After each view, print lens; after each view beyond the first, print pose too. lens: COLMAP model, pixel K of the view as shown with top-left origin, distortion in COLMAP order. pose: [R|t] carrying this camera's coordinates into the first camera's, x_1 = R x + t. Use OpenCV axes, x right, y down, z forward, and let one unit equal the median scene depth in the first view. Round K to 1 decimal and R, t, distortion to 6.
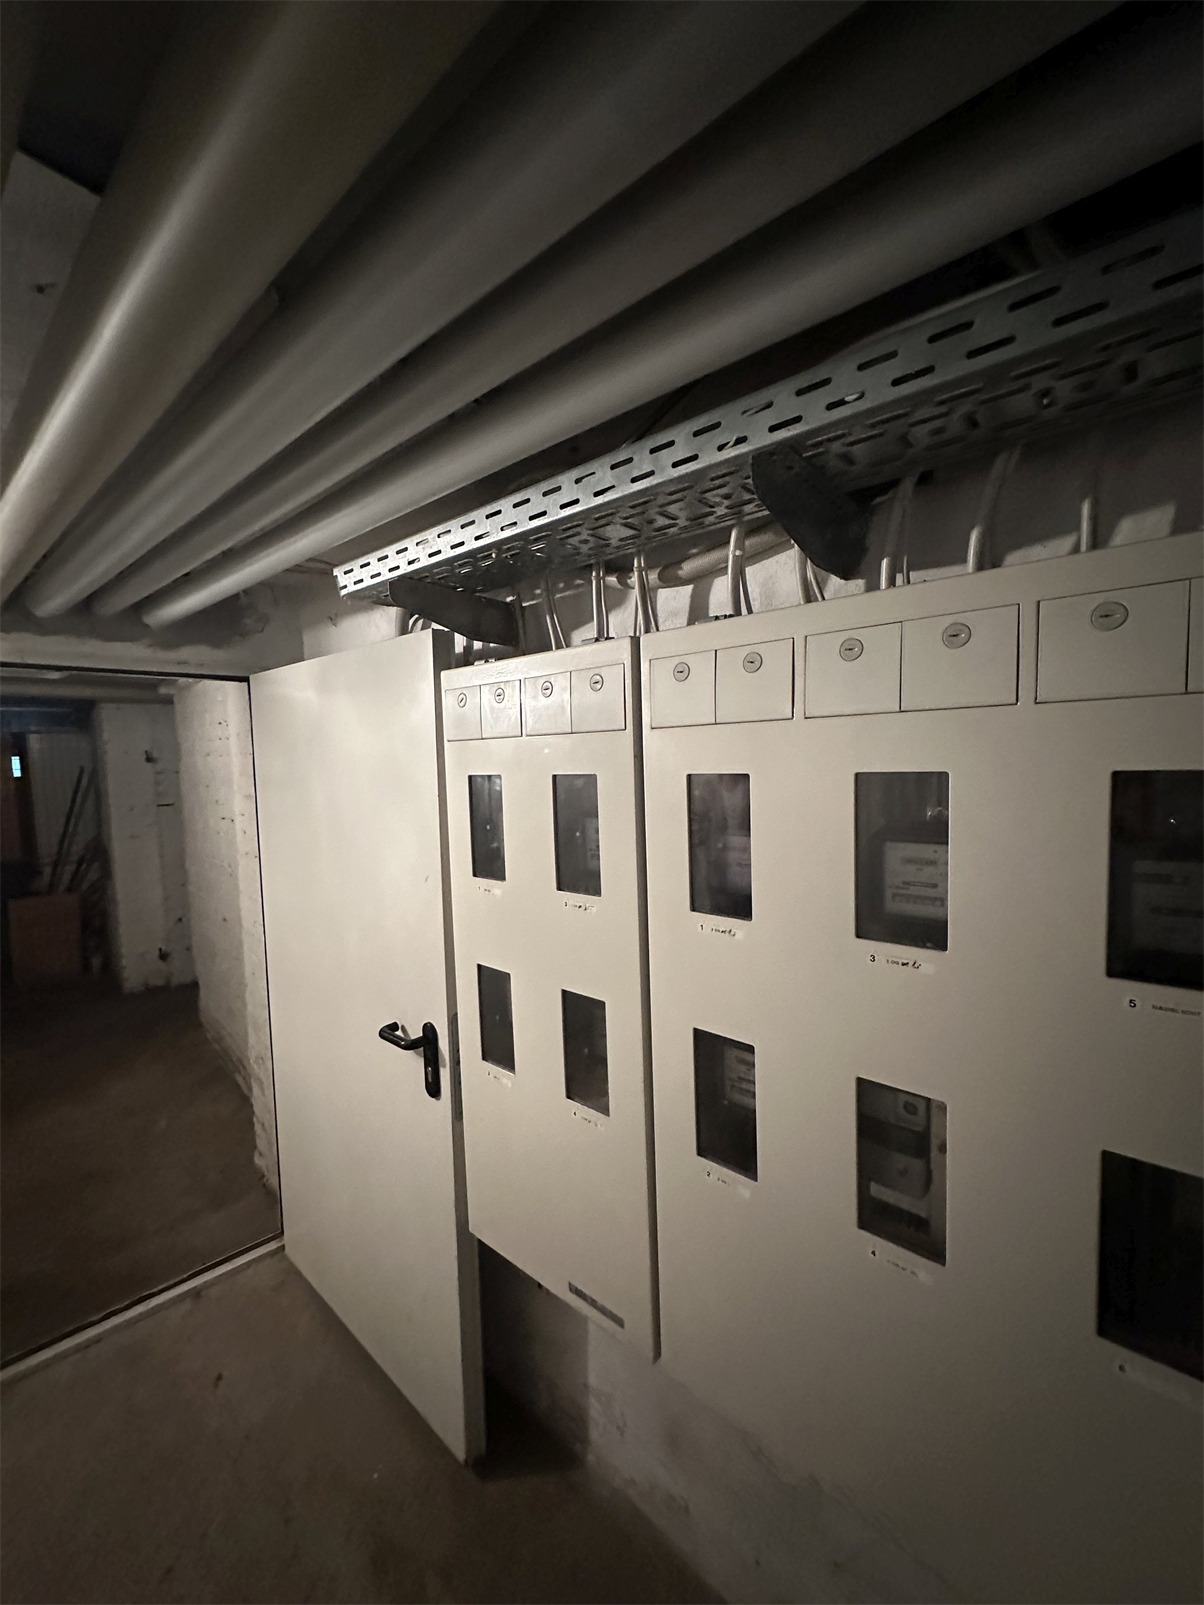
lens RADIAL K [[650.1, 0, 598.6], [0, 650.1, 812.8], [0, 0, 1]] dist [-0.002404, -0.000288]
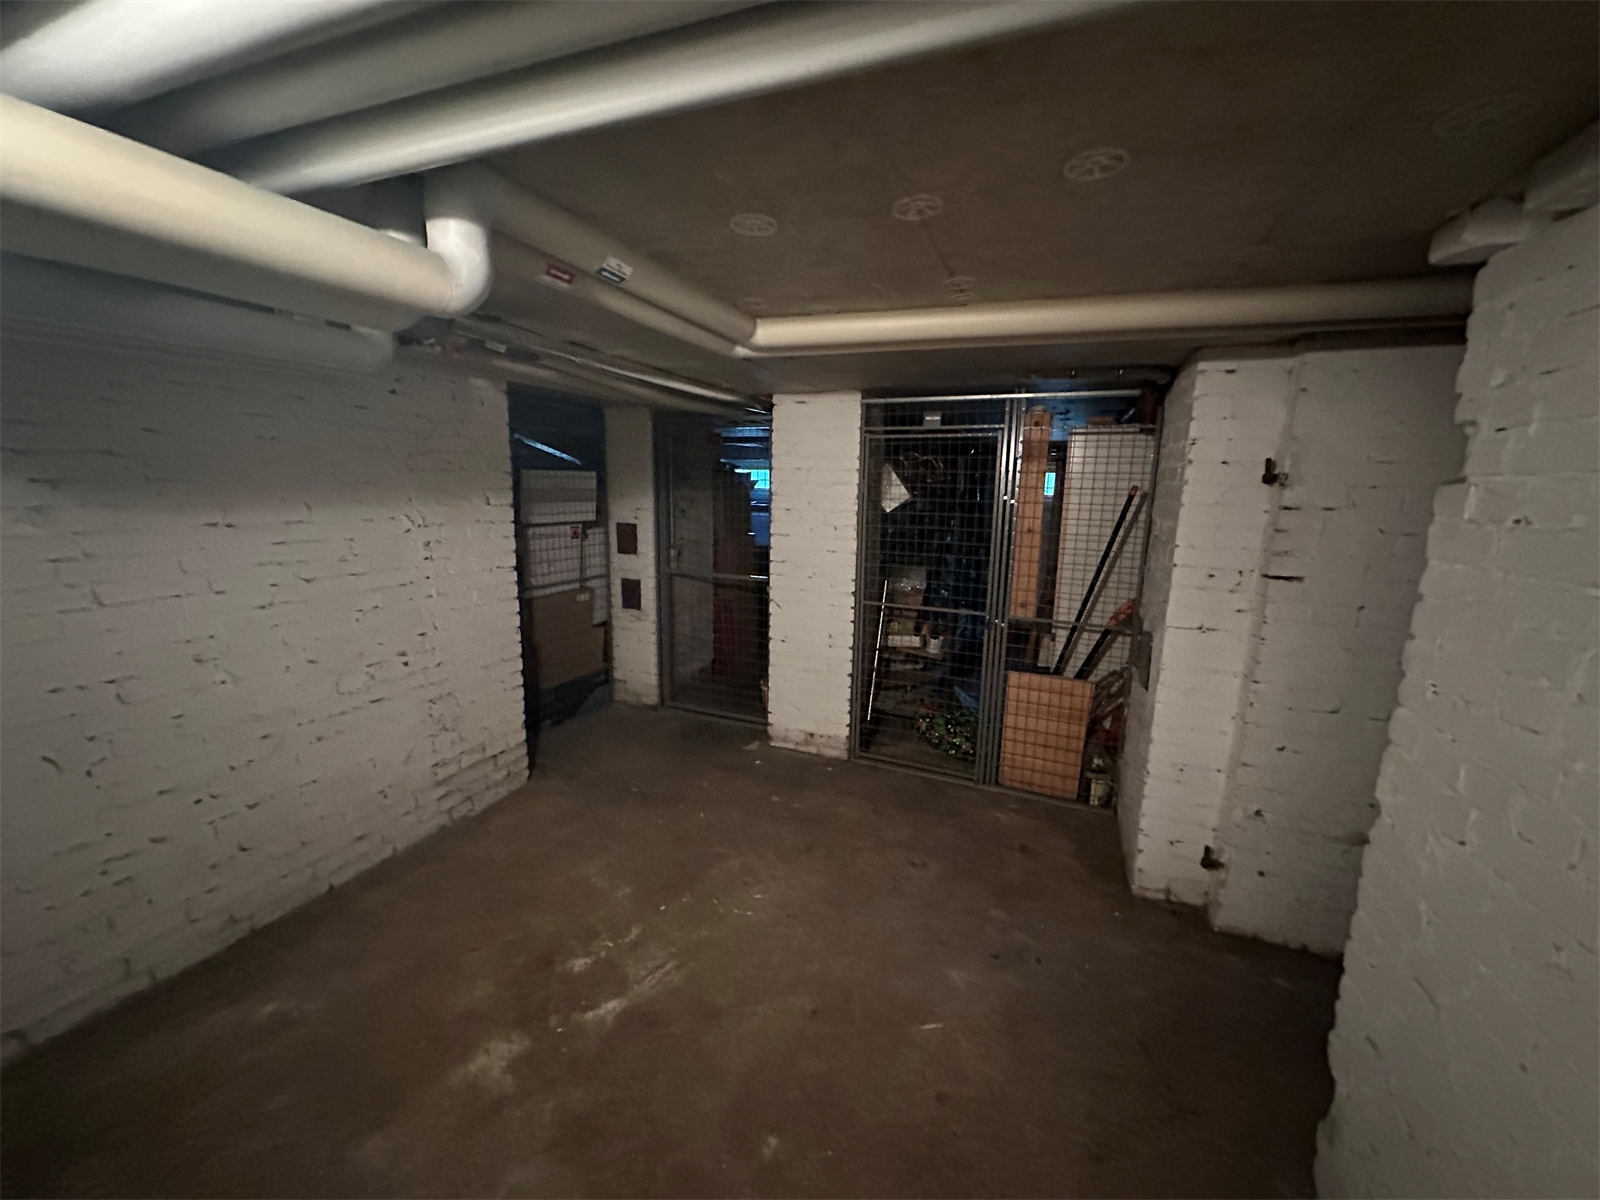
lens RADIAL K [[648.1, 0, 791.5], [0, 648.1, 605.9], [0, 0, 1]] dist [-0.002404, -0.000288]
pose [[0.436263, 0.195714, -0.878277, -0.382778], [-0.095383, 0.980619, 0.171140, -0.035579], [0.894750, 0.009111, 0.446475, 0.443835]]
